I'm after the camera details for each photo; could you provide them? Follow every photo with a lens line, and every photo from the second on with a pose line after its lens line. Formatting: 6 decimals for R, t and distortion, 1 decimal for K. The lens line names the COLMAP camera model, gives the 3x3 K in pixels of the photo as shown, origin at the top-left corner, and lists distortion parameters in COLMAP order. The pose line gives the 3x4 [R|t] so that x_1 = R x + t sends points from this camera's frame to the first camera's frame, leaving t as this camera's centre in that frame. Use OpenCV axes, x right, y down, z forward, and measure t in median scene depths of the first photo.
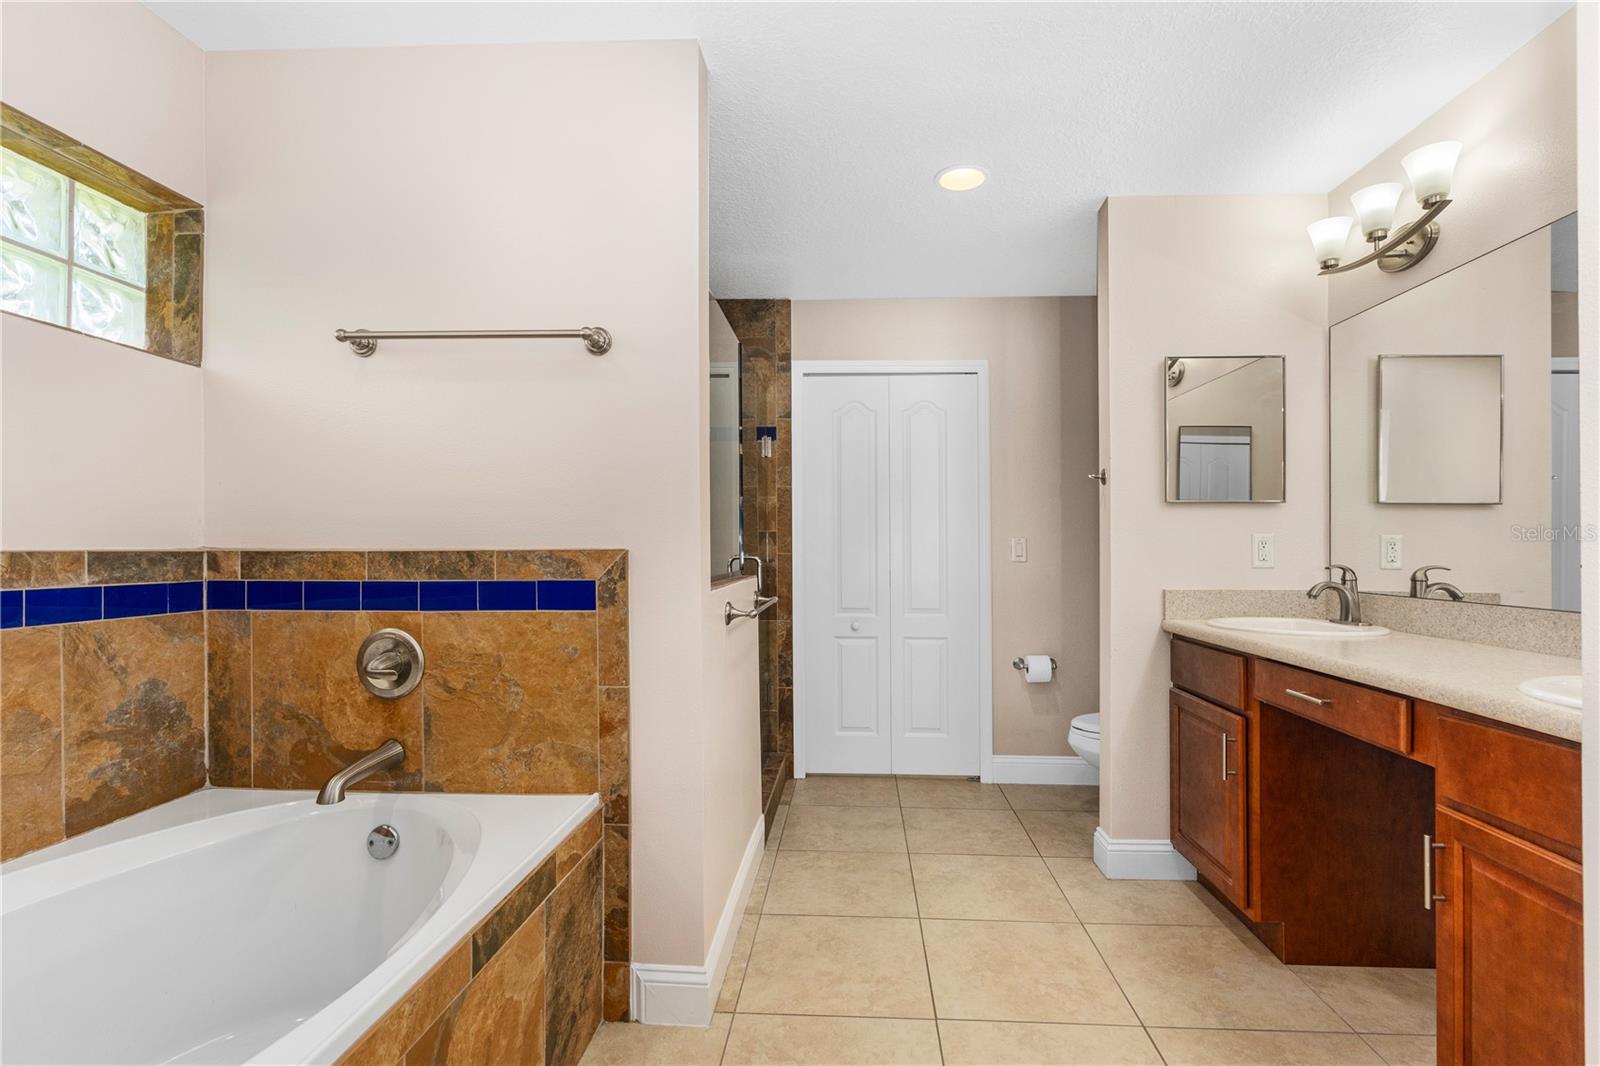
lens RADIAL K [[746.0, 0, 807.0], [0, 746.0, 549.0], [0, 0, 1]] dist [0.002162, 0.000791]
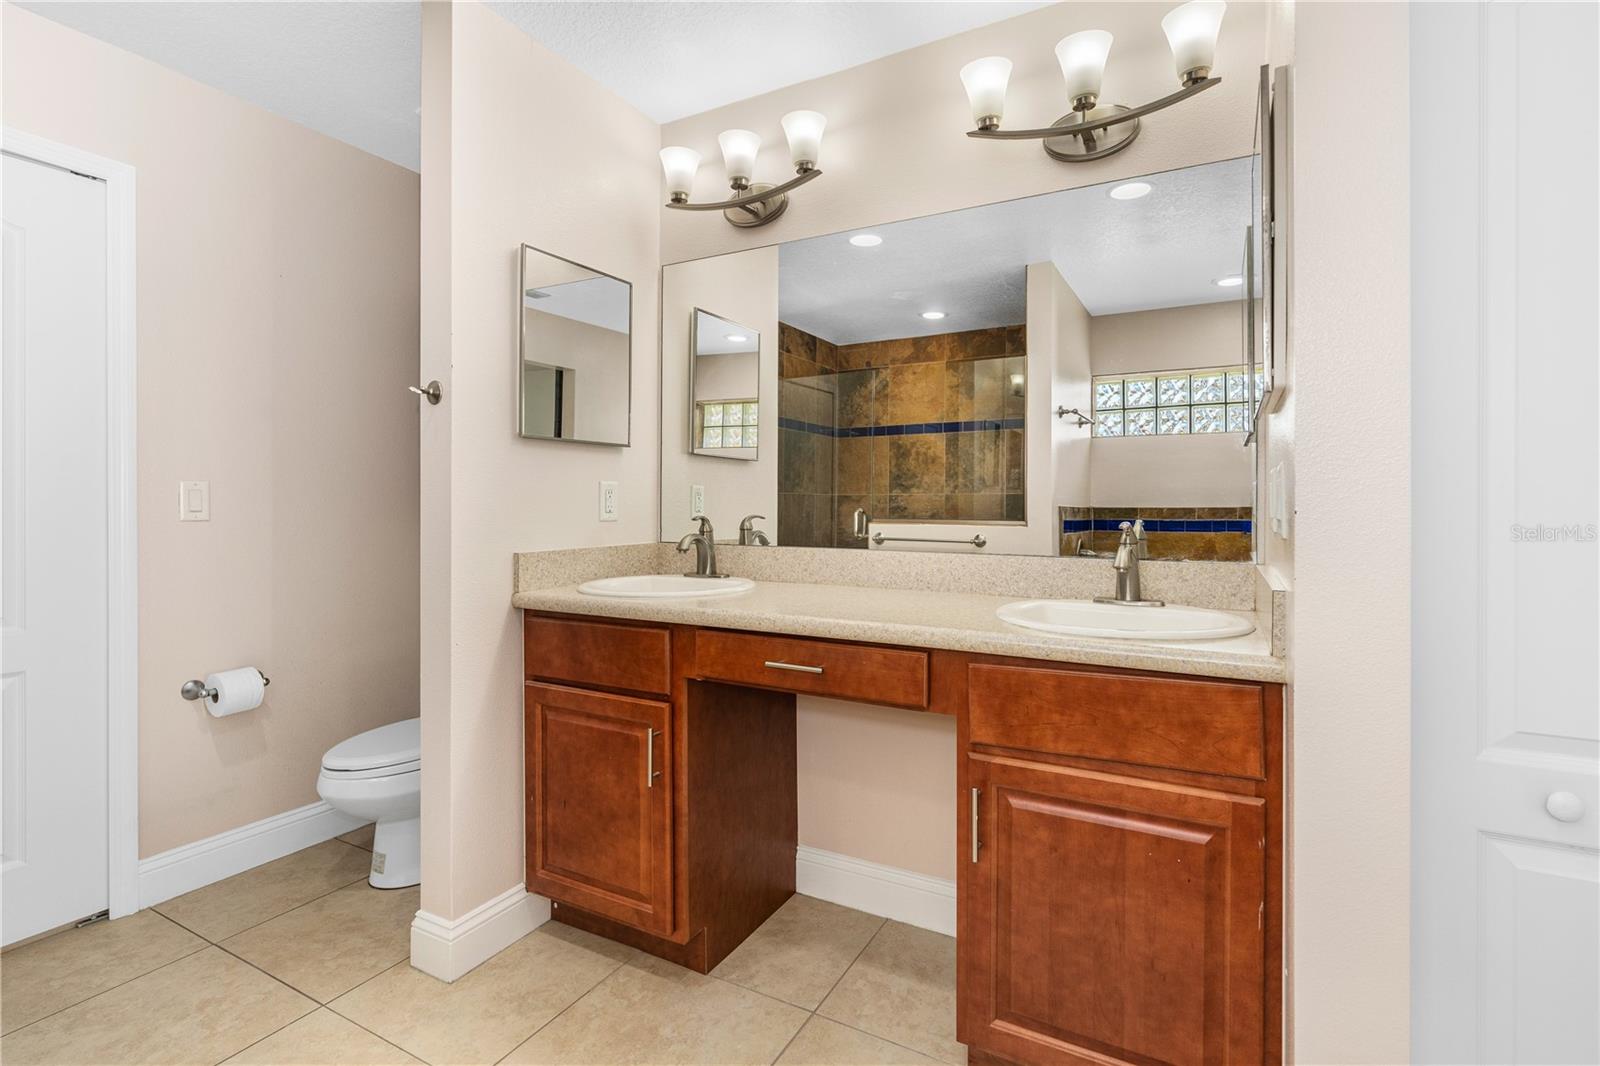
lens RADIAL K [[733.4, 0, 802.8], [0, 733.4, 504.4], [0, 0, 1]] dist [-0.002476, -0.000222]
pose [[0.405060, 0.000423, 0.914290, -0.087678], [-0.001321, 0.999999, 0.000123, 0.006345], [-0.914289, -0.001258, 0.405060, 0.497136]]
